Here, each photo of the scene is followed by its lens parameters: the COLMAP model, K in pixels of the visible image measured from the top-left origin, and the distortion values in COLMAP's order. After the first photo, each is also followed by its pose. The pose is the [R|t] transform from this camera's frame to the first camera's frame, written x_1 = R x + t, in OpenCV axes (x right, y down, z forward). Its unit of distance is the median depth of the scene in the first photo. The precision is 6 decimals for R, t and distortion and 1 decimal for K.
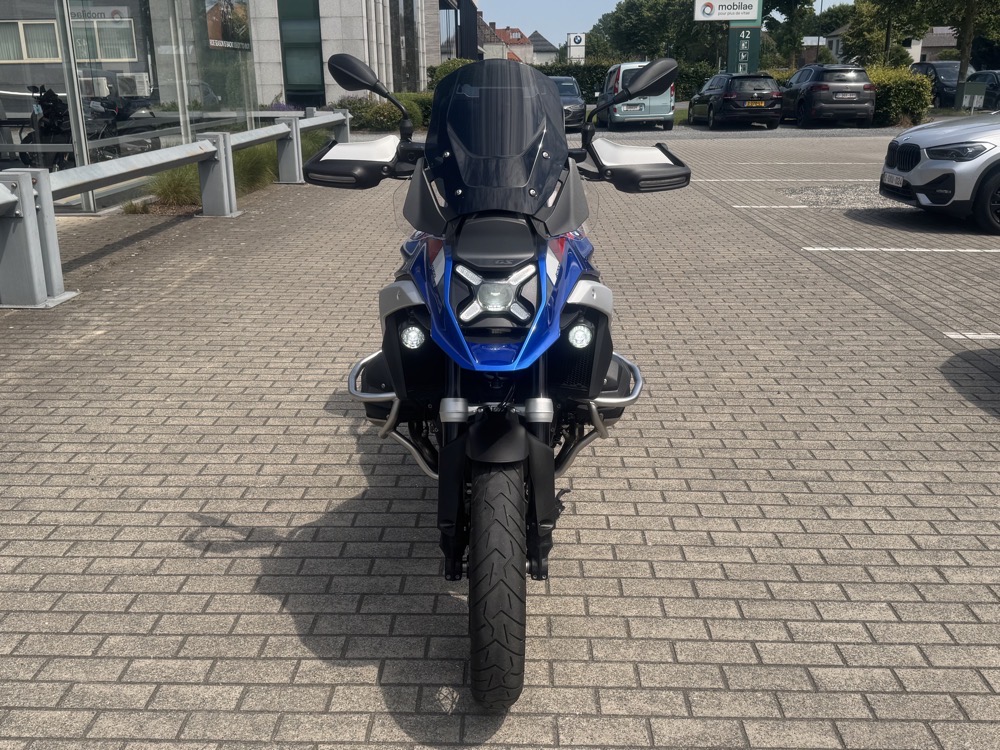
lens RADIAL K [[956.7, 0, 498.9], [0, 956.7, 378.4], [0, 0, 1]] dist [0.193895, -0.427350]
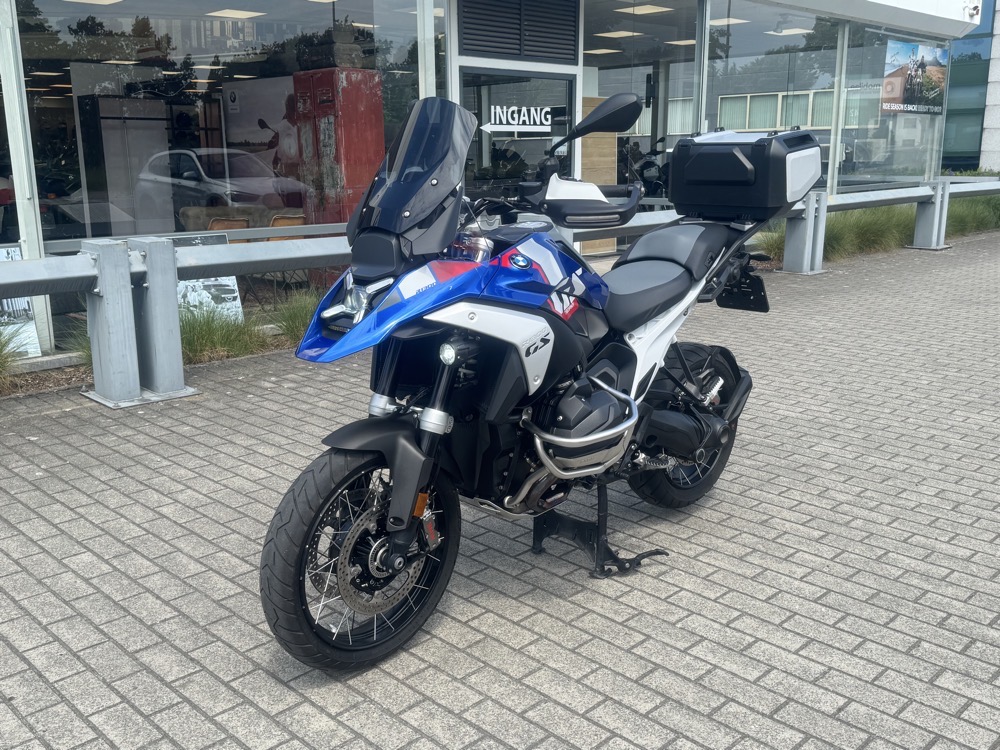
lens RADIAL K [[956.7, 0, 498.9], [0, 956.7, 378.4], [0, 0, 1]] dist [0.193895, -0.427350]
pose [[0.723068, 0.163366, -0.671182, 0.519232], [-0.206813, 0.978261, 0.015309, -0.028231], [0.659091, 0.127740, 0.741135, 0.163179]]
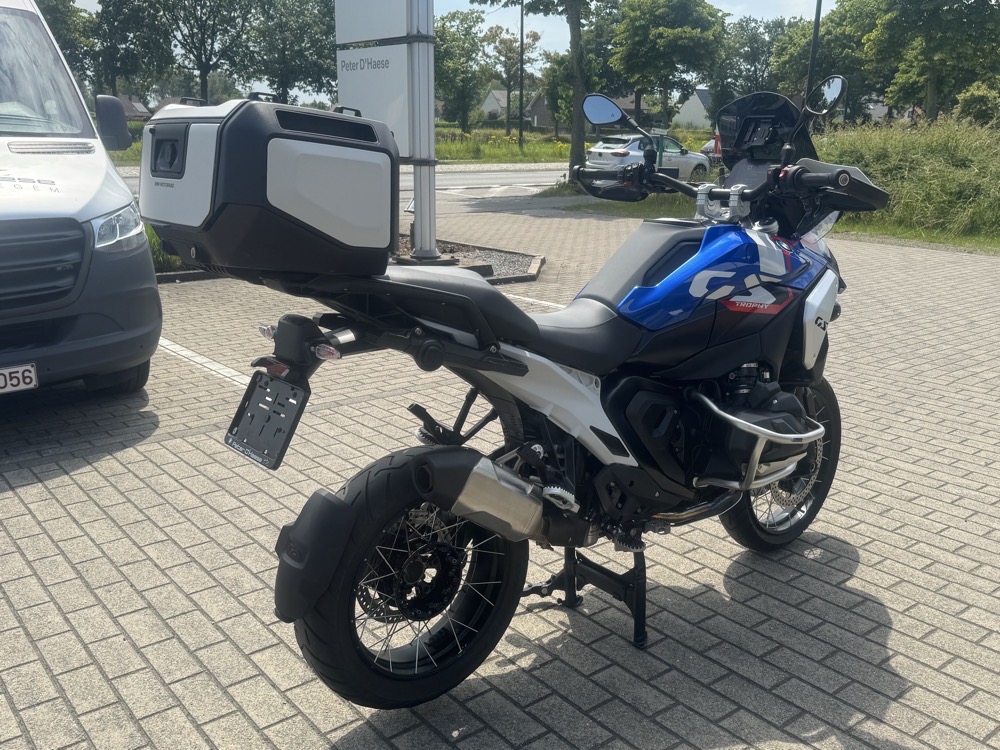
lens RADIAL K [[905.0, 0, 500.0], [0, 905.0, 375.0], [0, 0, 1]] dist [0.112376, -0.208513]
pose [[-0.642578, -0.194726, 0.741063, -0.445954], [0.224830, 0.876676, 0.425312, -0.358495], [-0.732492, 0.439910, -0.519553, 1.231892]]
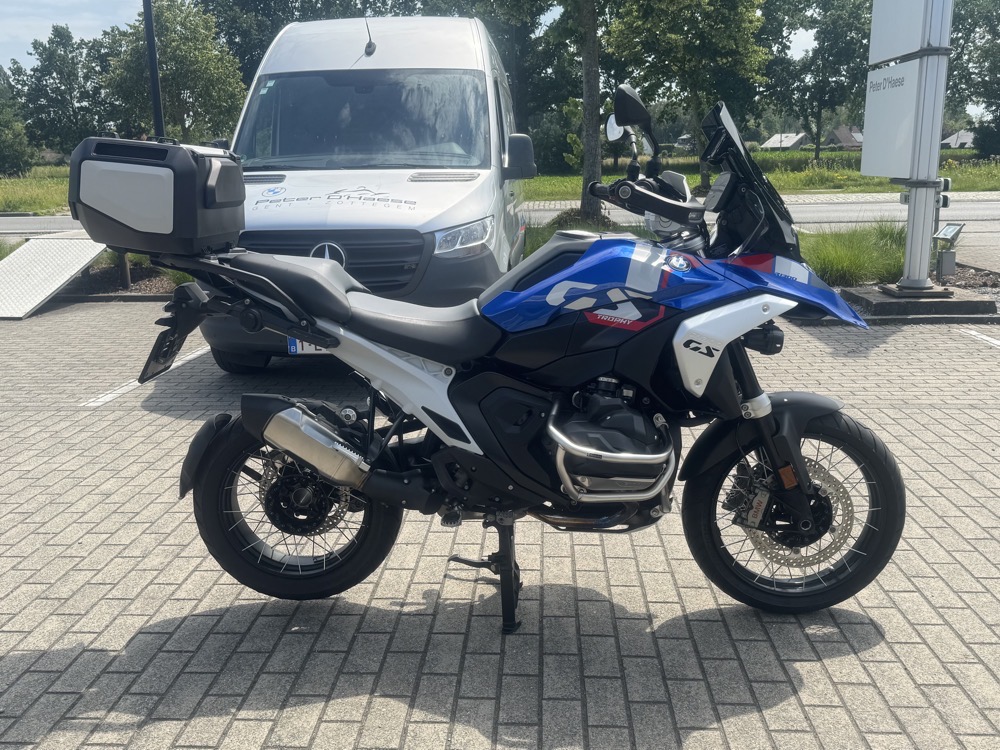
lens RADIAL K [[908.1, 0, 497.7], [0, 908.1, 365.8], [0, 0, 1]] dist [0.115478, -0.203721]
pose [[0.031107, -0.206521, 0.977948, -0.713621], [0.315210, 0.930520, 0.186479, -0.198027], [-0.948512, 0.302458, 0.094043, 0.759884]]
